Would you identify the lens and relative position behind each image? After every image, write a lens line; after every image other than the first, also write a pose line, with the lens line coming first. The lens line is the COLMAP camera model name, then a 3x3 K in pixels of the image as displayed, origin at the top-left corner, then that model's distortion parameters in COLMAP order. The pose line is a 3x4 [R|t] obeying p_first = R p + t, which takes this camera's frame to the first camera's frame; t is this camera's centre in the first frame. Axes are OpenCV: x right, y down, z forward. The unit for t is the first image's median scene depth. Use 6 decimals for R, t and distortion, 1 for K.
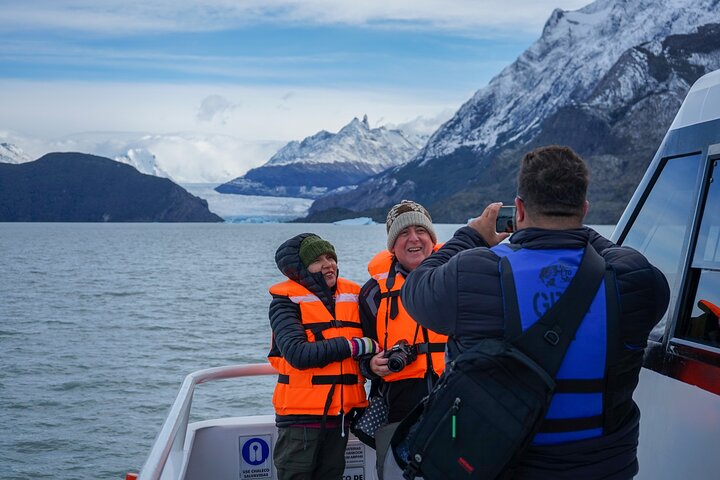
lens RADIAL K [[969.5, 0, 360.7], [0, 969.5, 237.5], [0, 0, 1]] dist [0.085942, 0.000000]
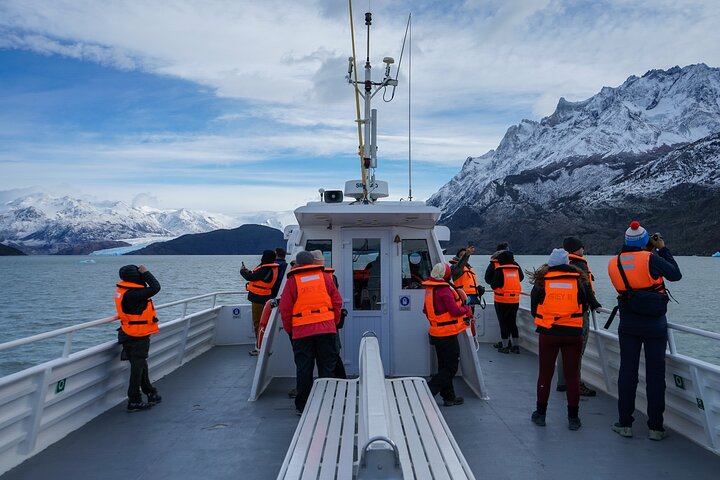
lens RADIAL K [[616.5, 0, 360.6], [0, 616.5, 244.4], [0, 0, 1]] dist [0.056516, -0.008957]
pose [[0.999398, -0.005804, -0.034198, 0.003776], [0.004625, 0.999396, -0.034452, 0.009912], [0.034377, 0.034273, 0.998821, -0.415411]]
